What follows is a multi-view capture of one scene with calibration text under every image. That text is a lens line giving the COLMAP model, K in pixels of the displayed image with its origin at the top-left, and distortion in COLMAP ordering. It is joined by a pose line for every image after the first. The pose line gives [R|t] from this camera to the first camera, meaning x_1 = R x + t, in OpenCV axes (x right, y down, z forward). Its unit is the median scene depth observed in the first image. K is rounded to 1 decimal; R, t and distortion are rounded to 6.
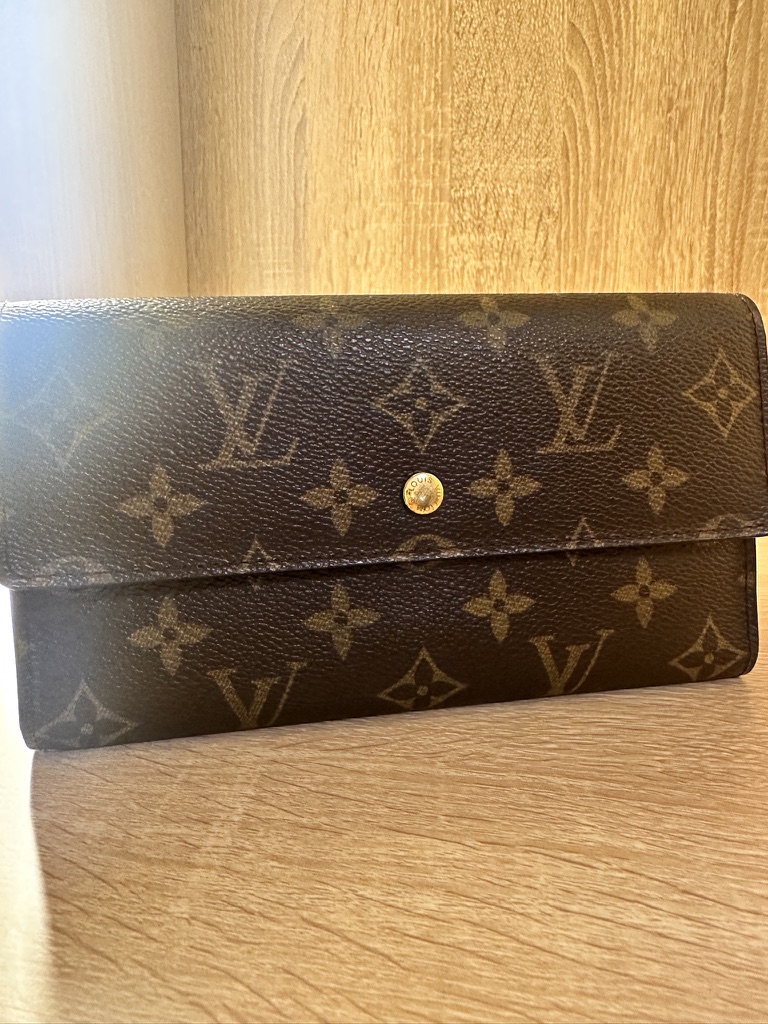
lens RADIAL K [[695.8, 0, 340.1], [0, 695.8, 475.0], [0, 0, 1]] dist [-0.003498, 0.002920]
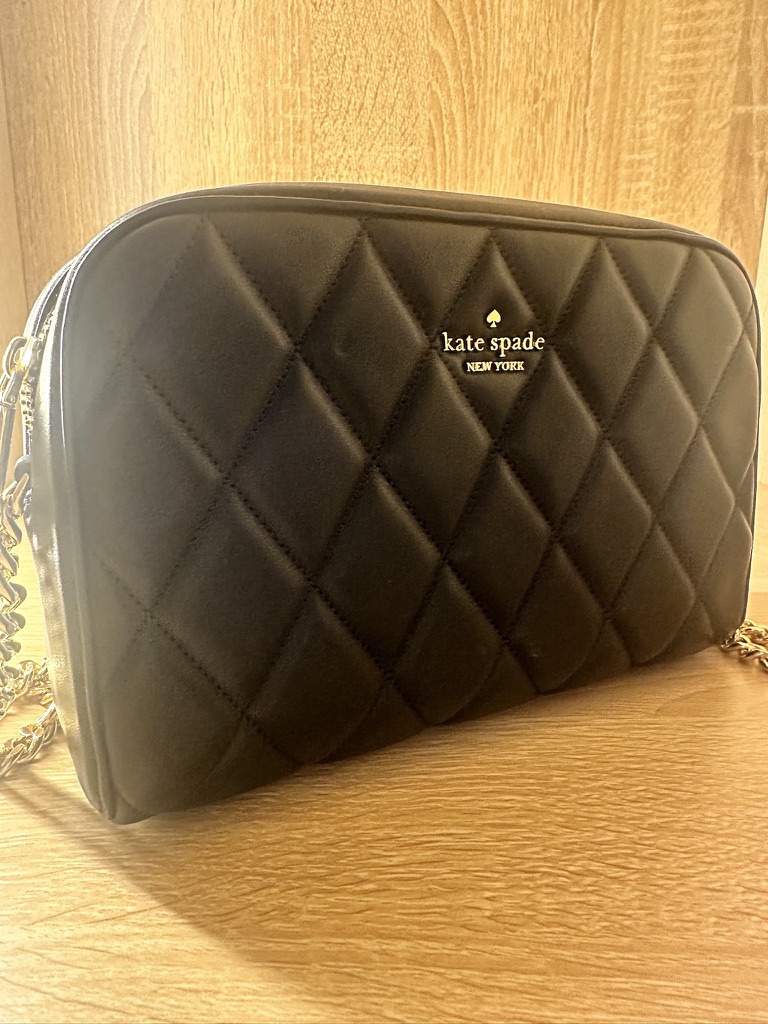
lens RADIAL K [[695.8, 0, 340.1], [0, 695.8, 475.0], [0, 0, 1]] dist [-0.003498, 0.002920]
pose [[0.990418, -0.027735, 0.135289, 0.062028], [0.022422, 0.998922, 0.040640, -0.054086], [-0.136270, -0.037218, 0.989972, 0.068114]]
